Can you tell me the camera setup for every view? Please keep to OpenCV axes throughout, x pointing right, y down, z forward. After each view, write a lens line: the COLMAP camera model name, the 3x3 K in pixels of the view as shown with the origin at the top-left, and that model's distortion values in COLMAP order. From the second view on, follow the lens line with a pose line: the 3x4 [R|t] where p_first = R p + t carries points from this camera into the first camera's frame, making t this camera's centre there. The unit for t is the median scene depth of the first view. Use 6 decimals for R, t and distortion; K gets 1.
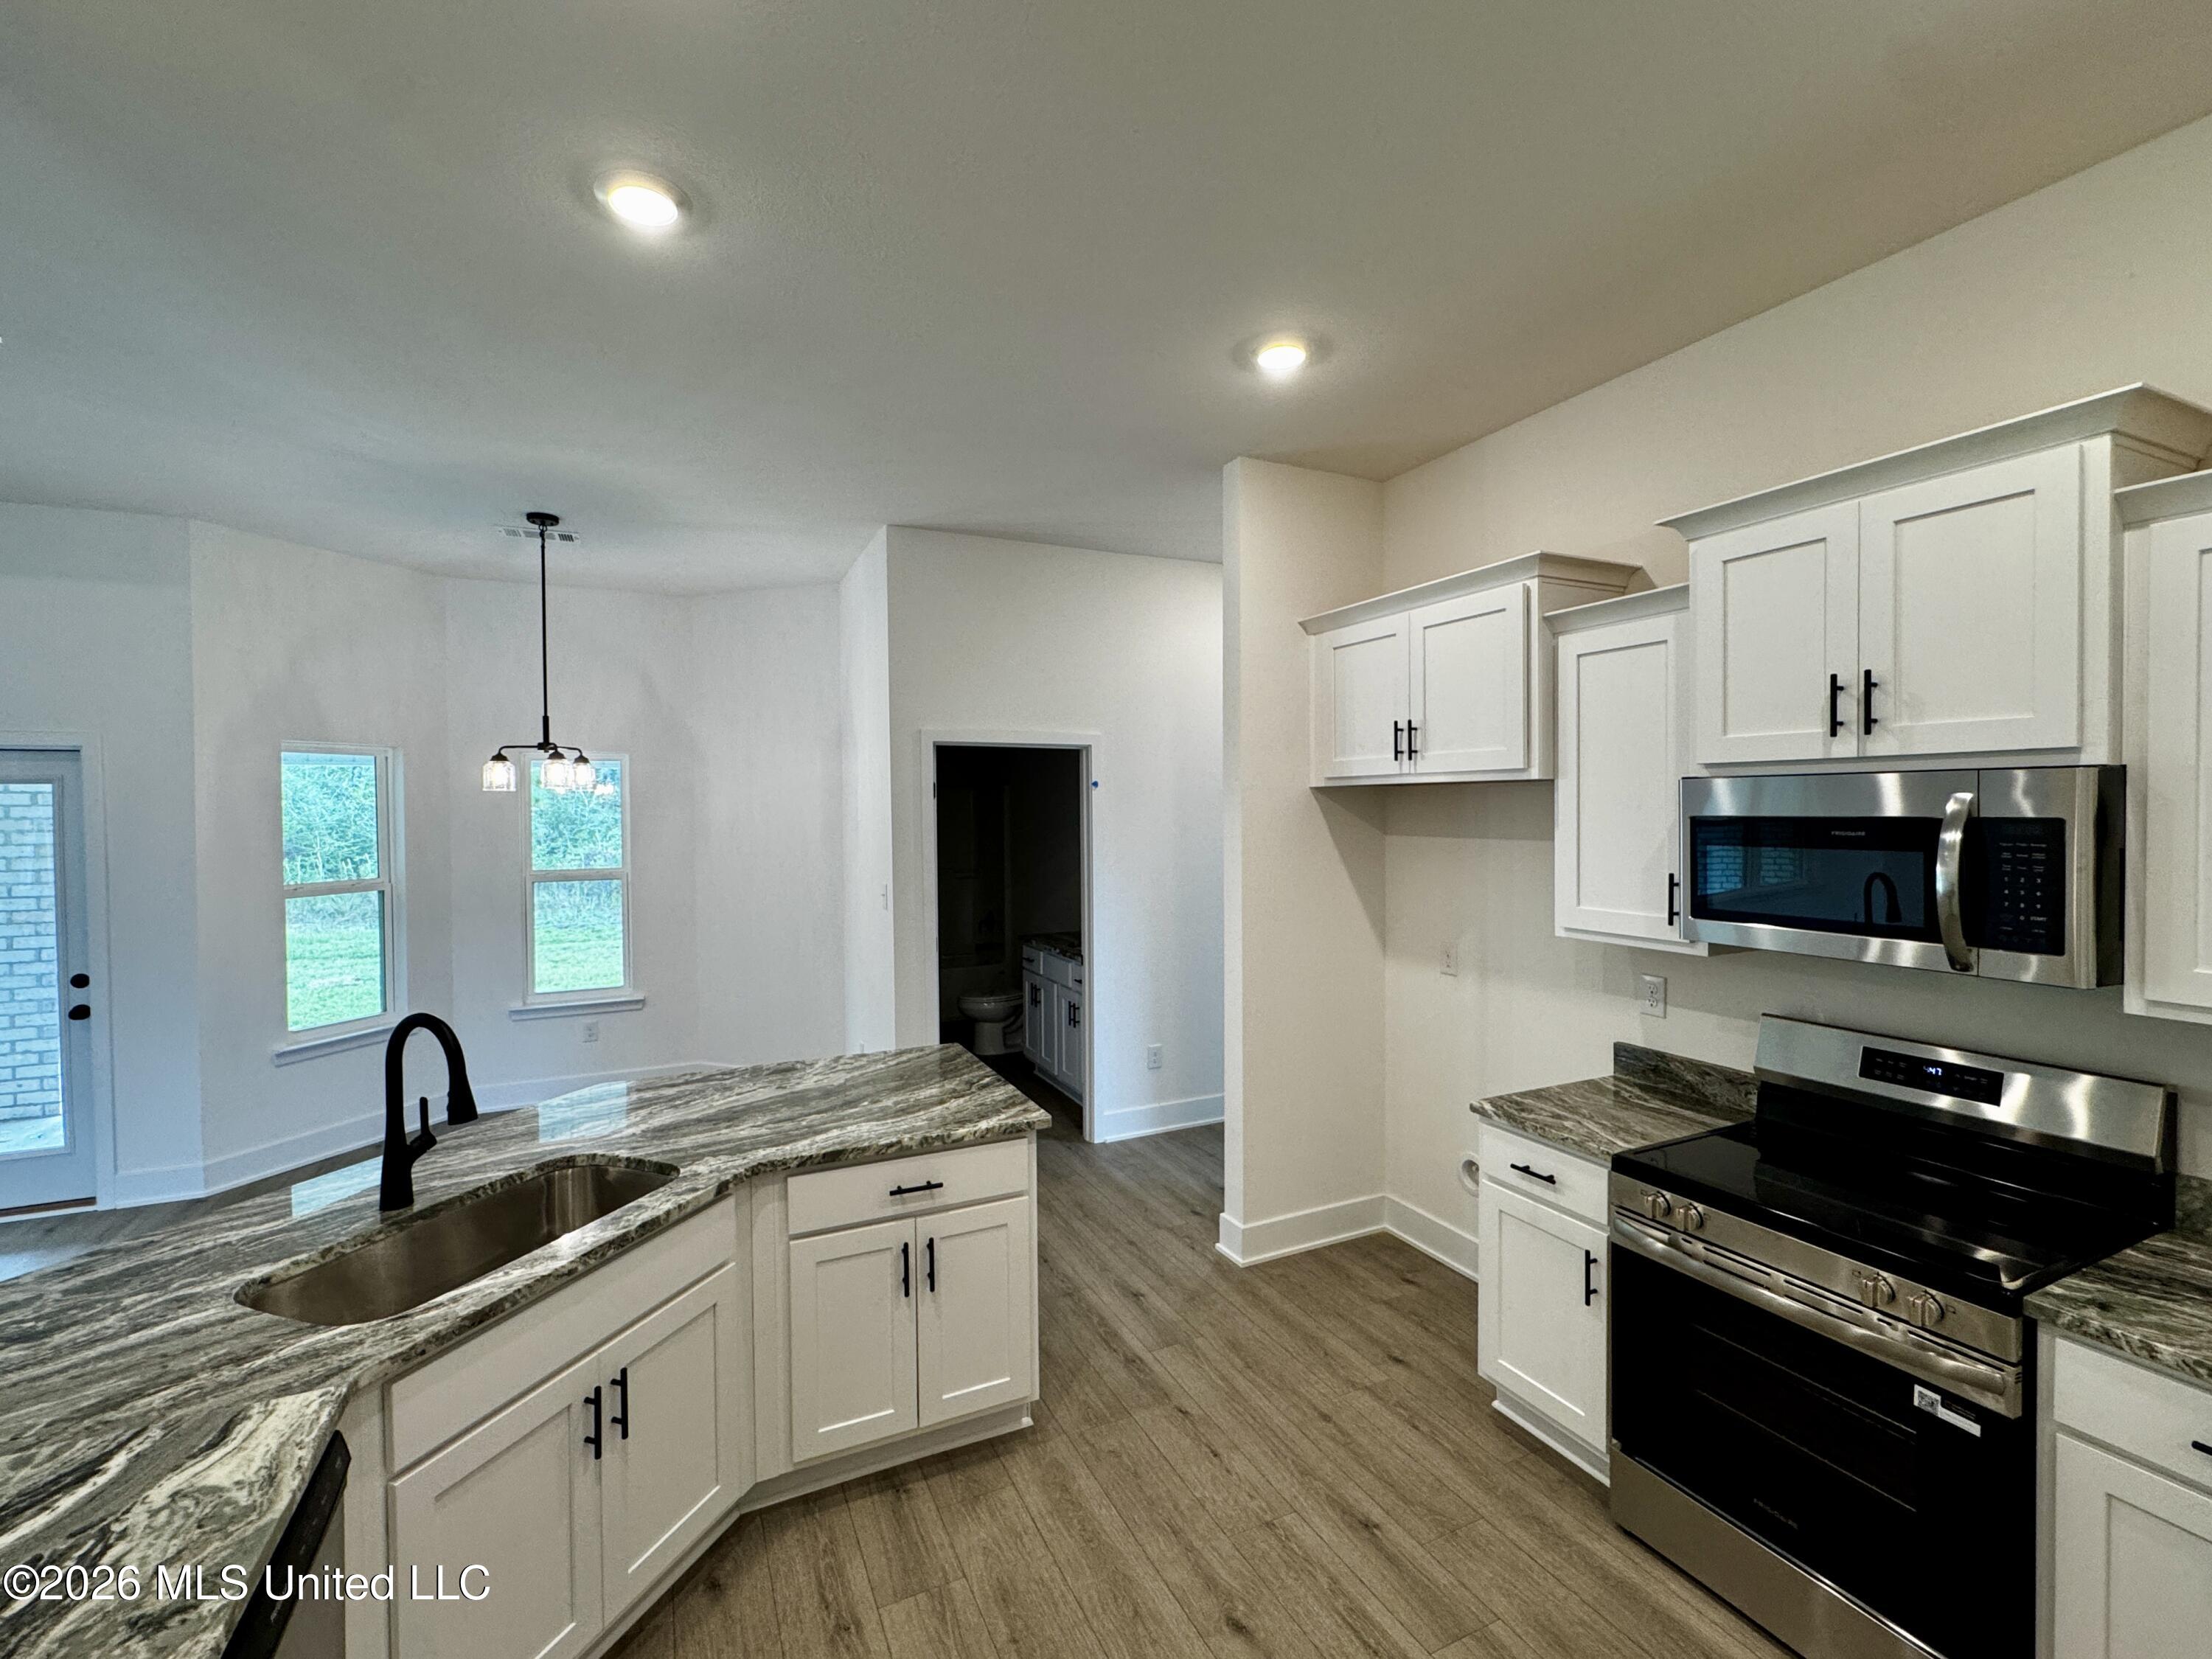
lens RADIAL K [[941.8, 0, 1089.0], [0, 941.8, 829.9], [0, 0, 1]] dist [-0.006490, -0.000507]
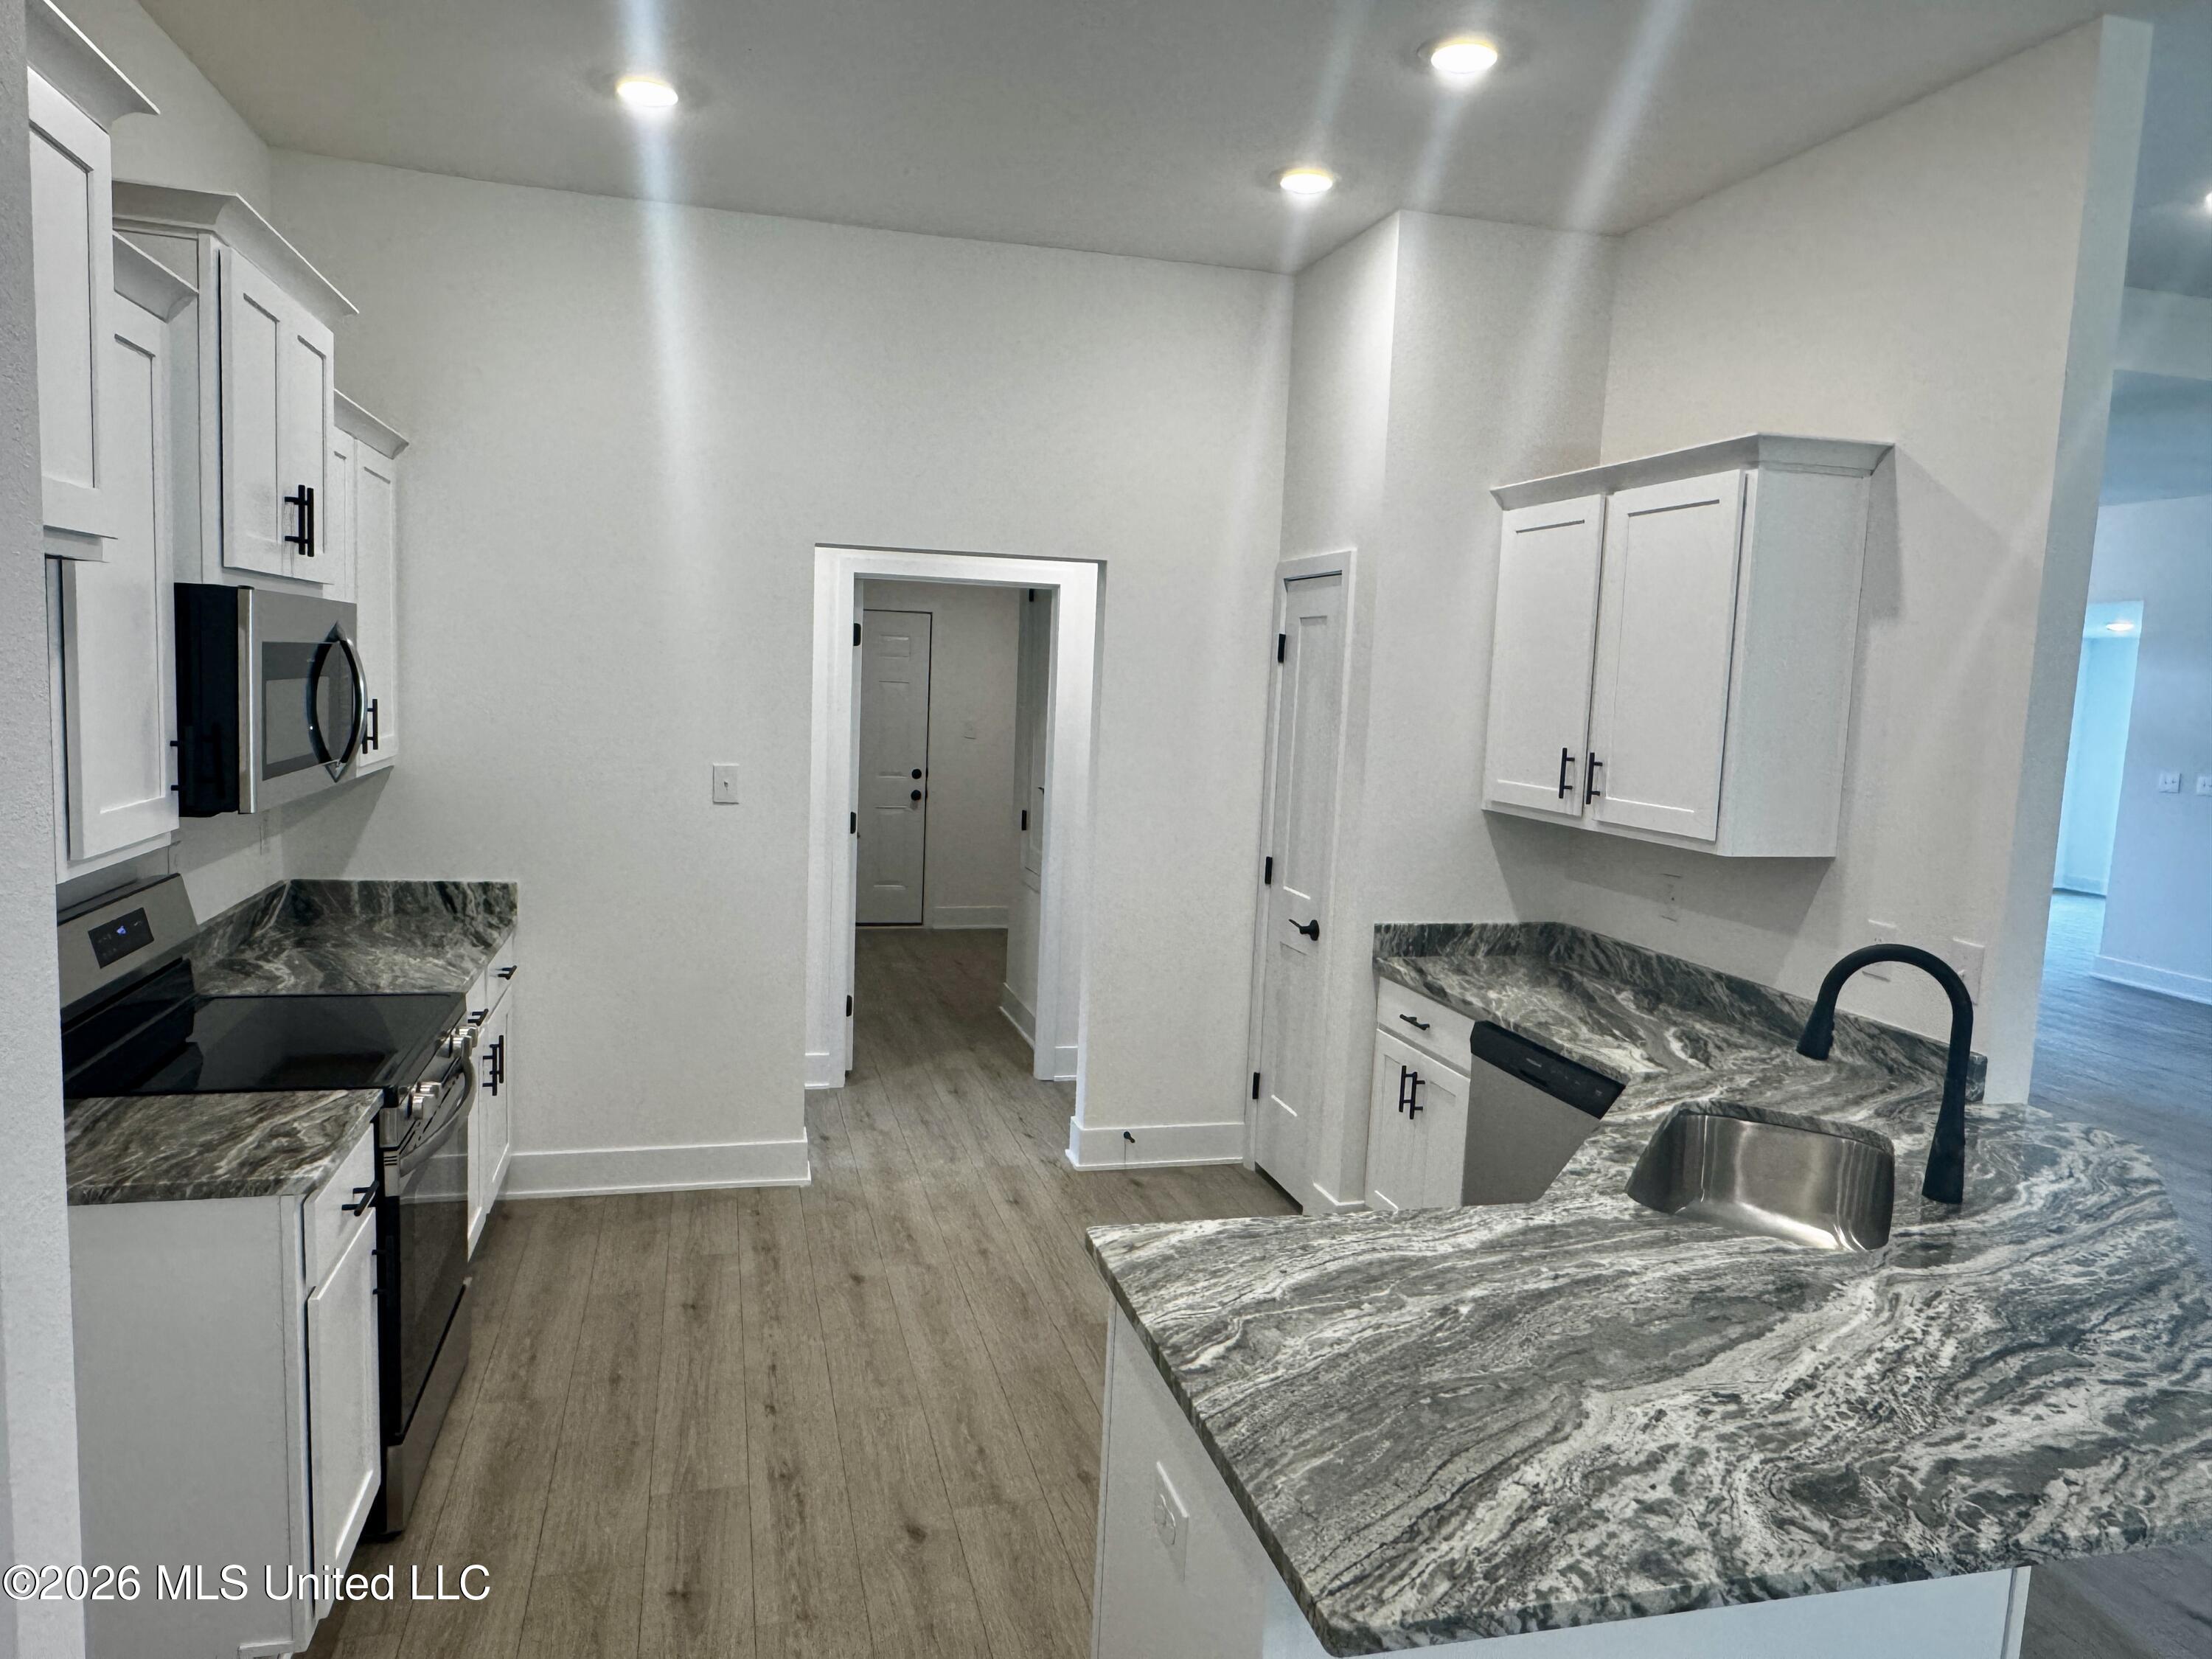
lens RADIAL K [[1417.7, 0, 1059.0], [0, 1417.7, 855.7], [0, 0, 1]] dist [-0.003165, -0.003349]
pose [[-0.979255, -0.061815, 0.192972, -0.169198], [-0.032641, 0.988018, 0.150850, -0.032739], [-0.199984, 0.141422, -0.969539, 1.761897]]
